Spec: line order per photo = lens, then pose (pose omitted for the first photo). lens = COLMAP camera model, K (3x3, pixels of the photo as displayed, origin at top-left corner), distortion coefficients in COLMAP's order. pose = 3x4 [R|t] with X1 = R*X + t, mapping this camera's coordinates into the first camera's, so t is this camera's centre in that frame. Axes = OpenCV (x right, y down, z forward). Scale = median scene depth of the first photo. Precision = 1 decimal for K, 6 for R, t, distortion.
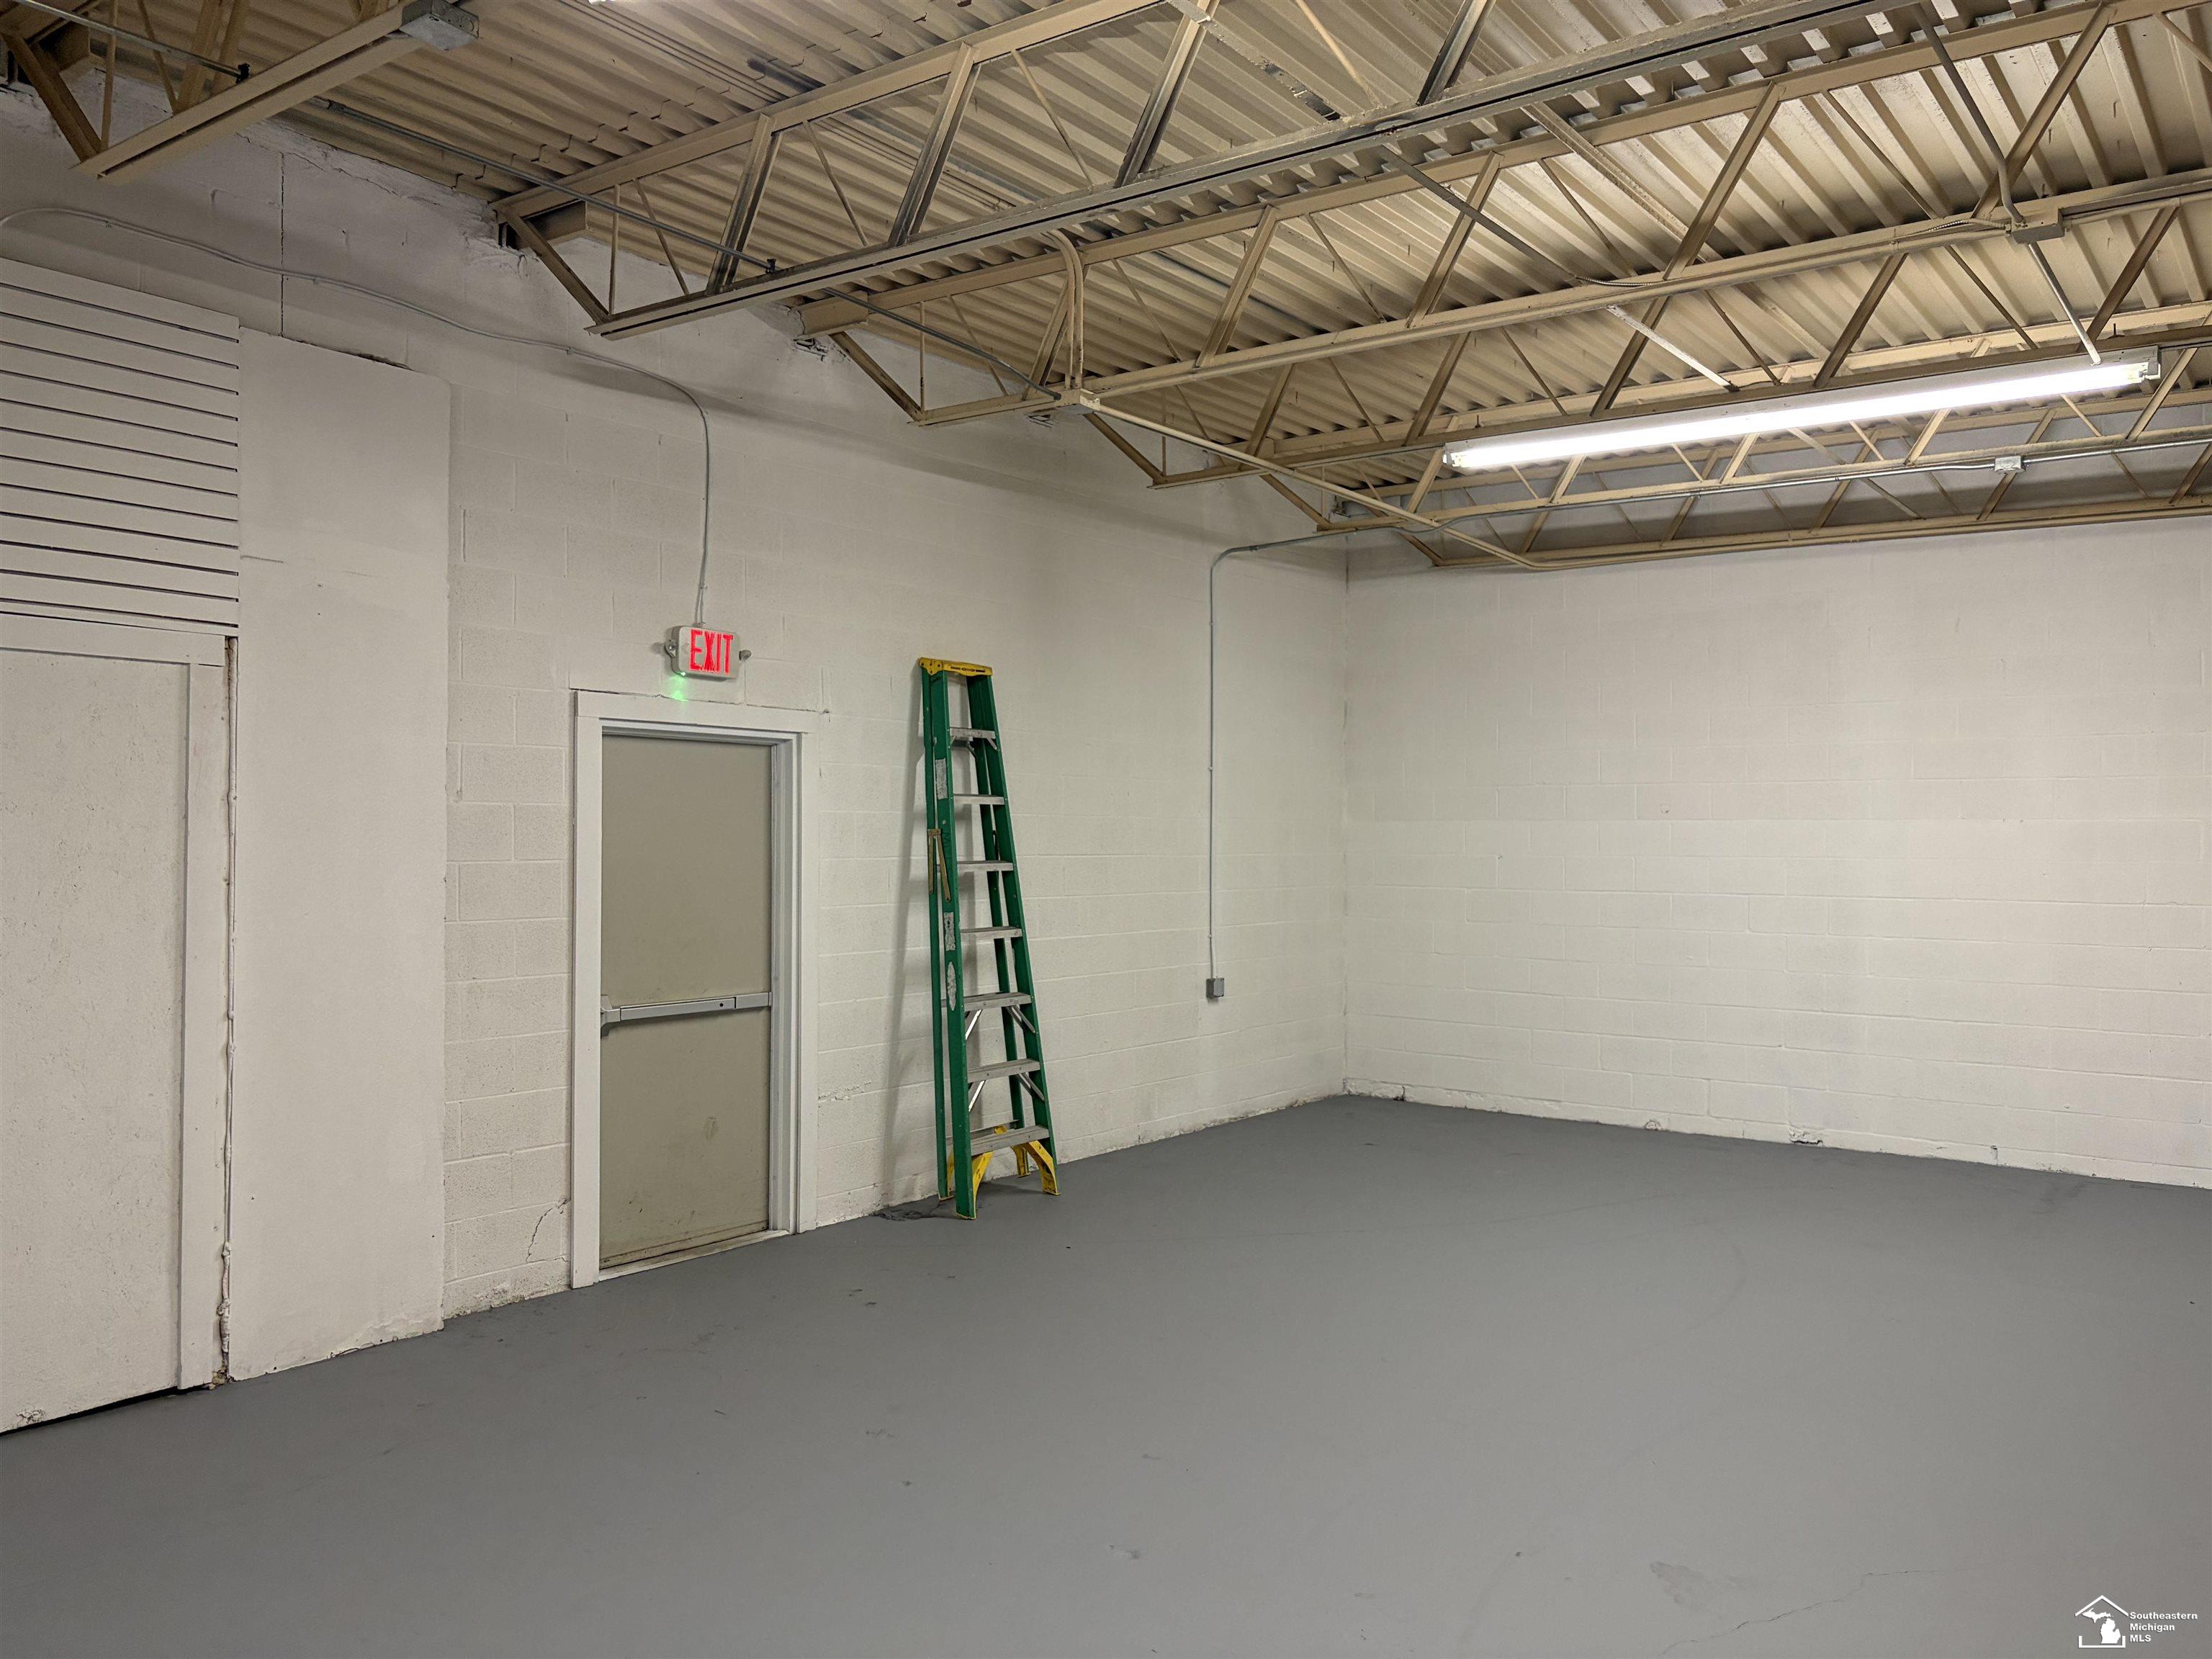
lens RADIAL K [[1694.6, 0, 1098.4], [0, 1694.6, 842.0], [0, 0, 1]] dist [0.061397, -0.051291]
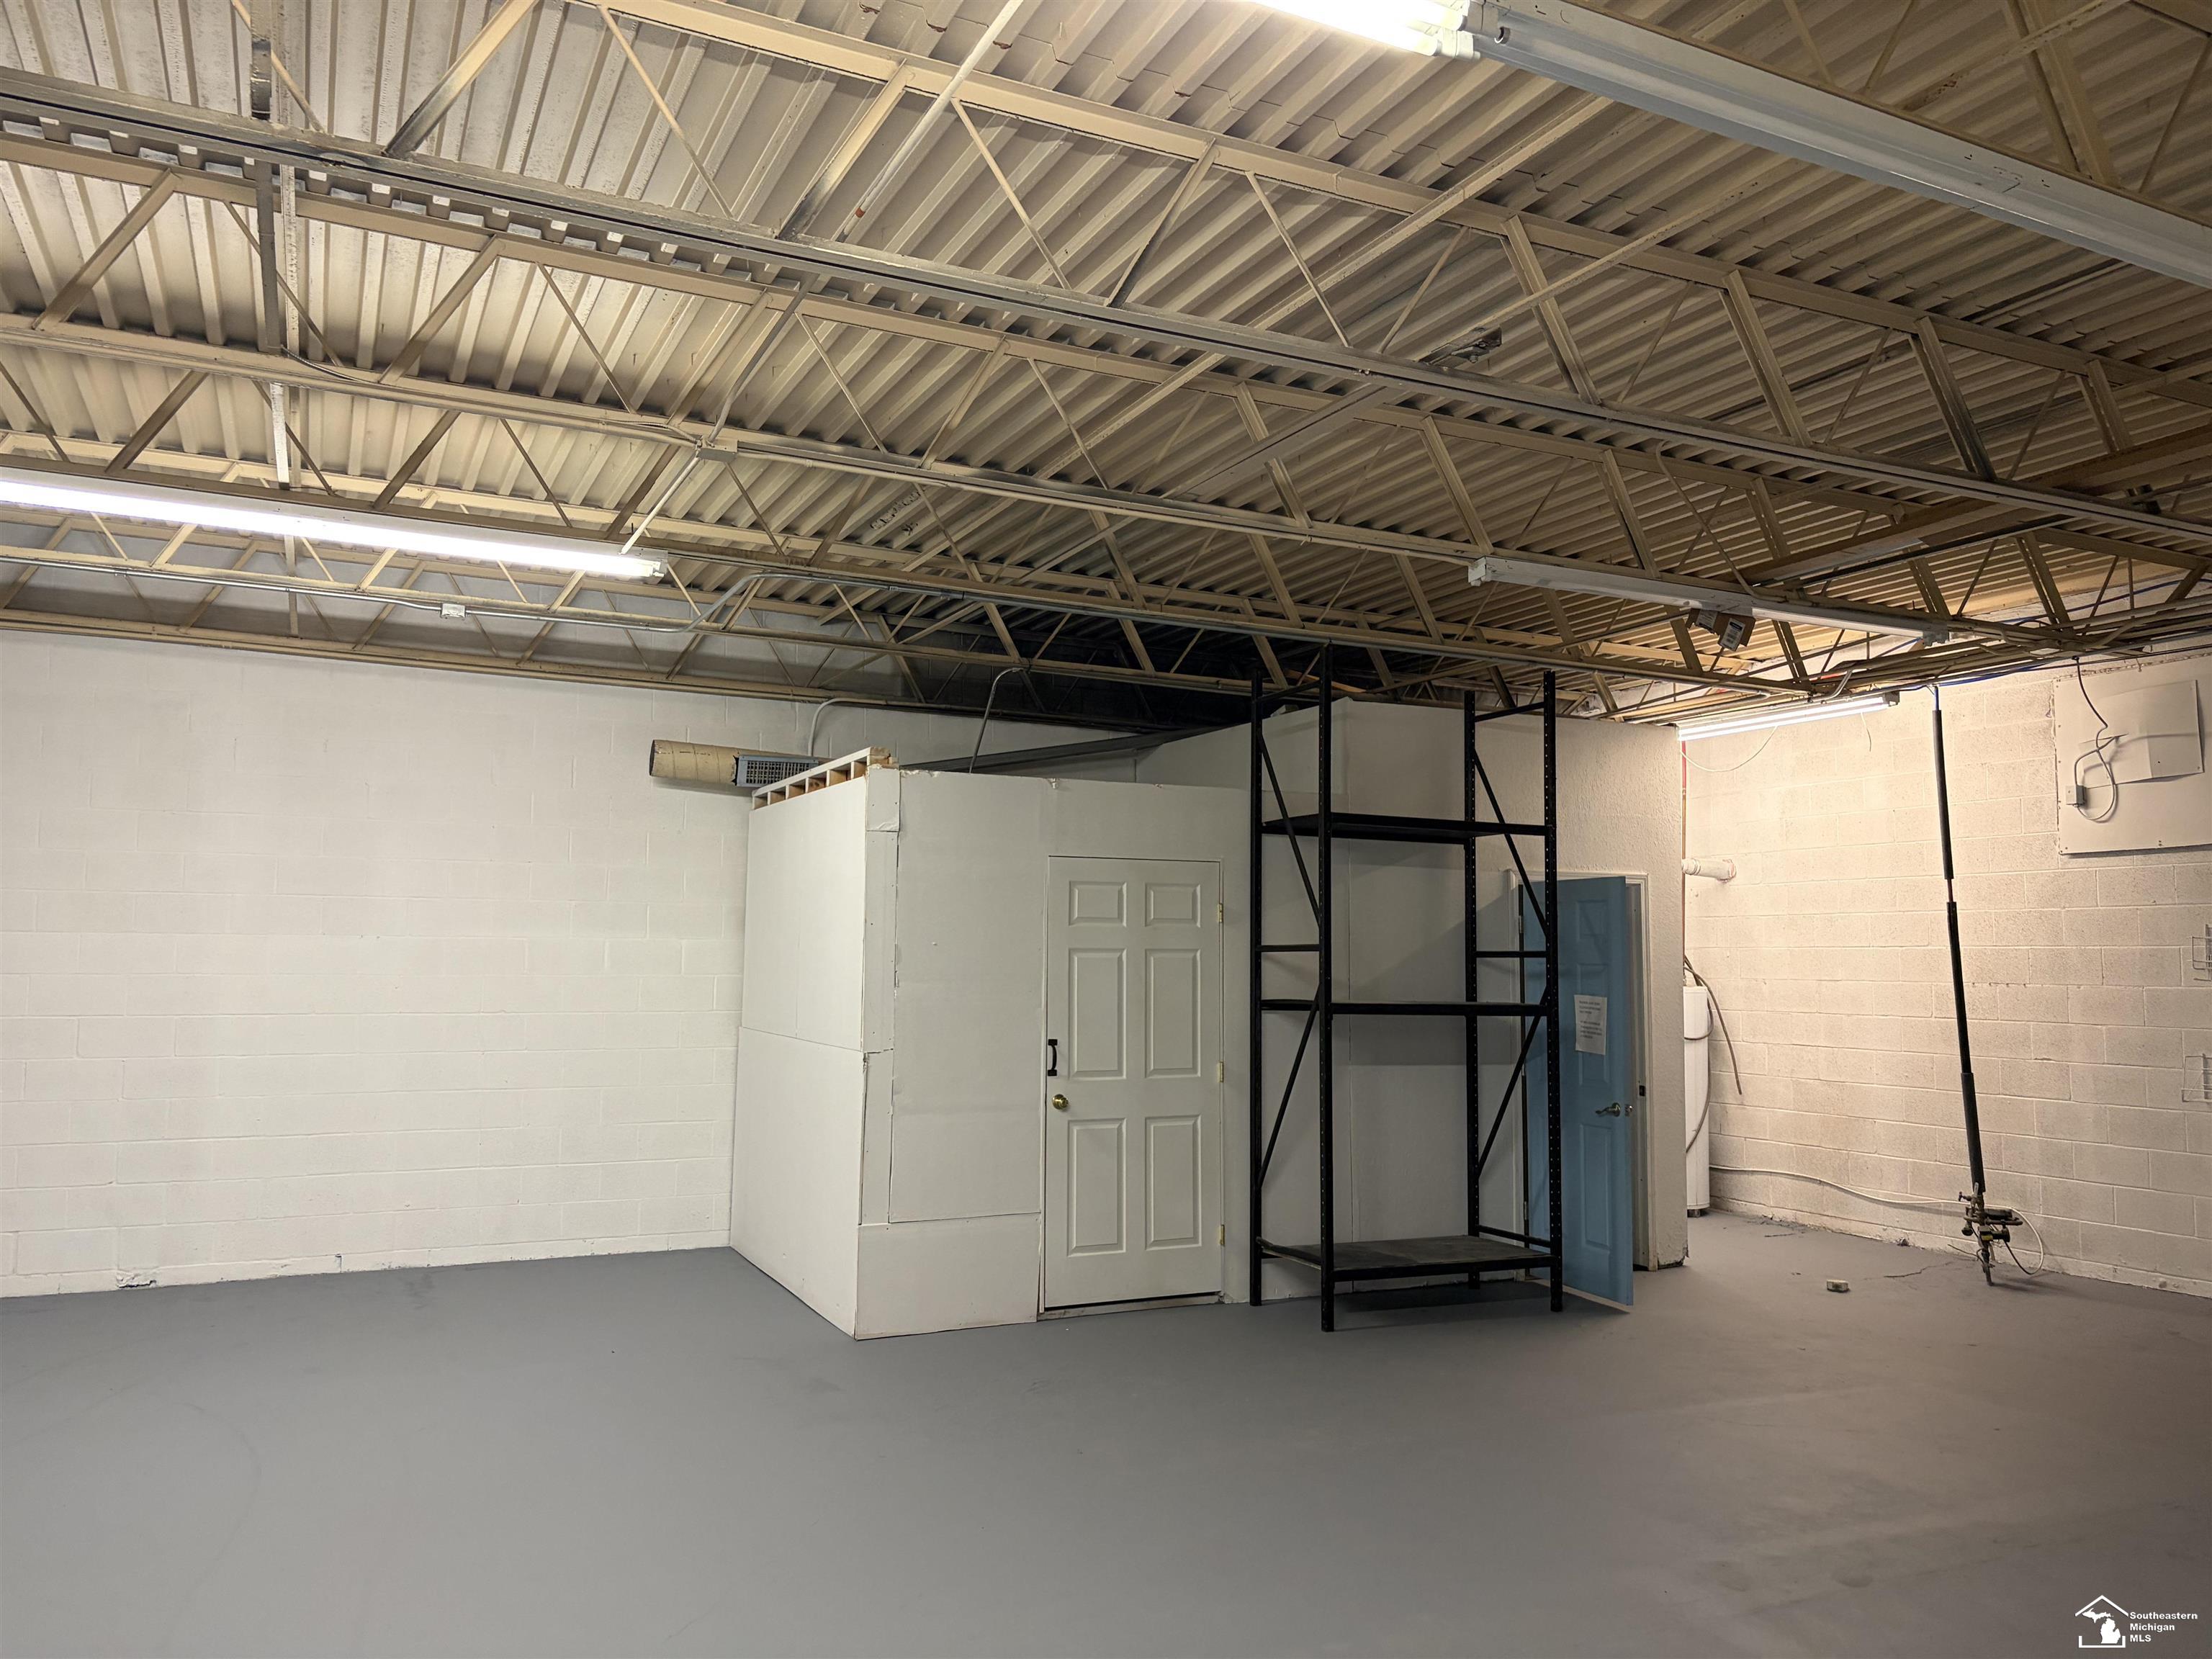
lens RADIAL K [[1694.6, 0, 1109.2], [0, 1694.6, 816.4], [0, 0, 1]] dist [0.061397, -0.051291]
pose [[0.462438, 0.074246, 0.883537, -0.221997], [-0.000835, 0.996524, -0.083303, 0.001575], [-0.886651, 0.037785, 0.460893, 0.127221]]
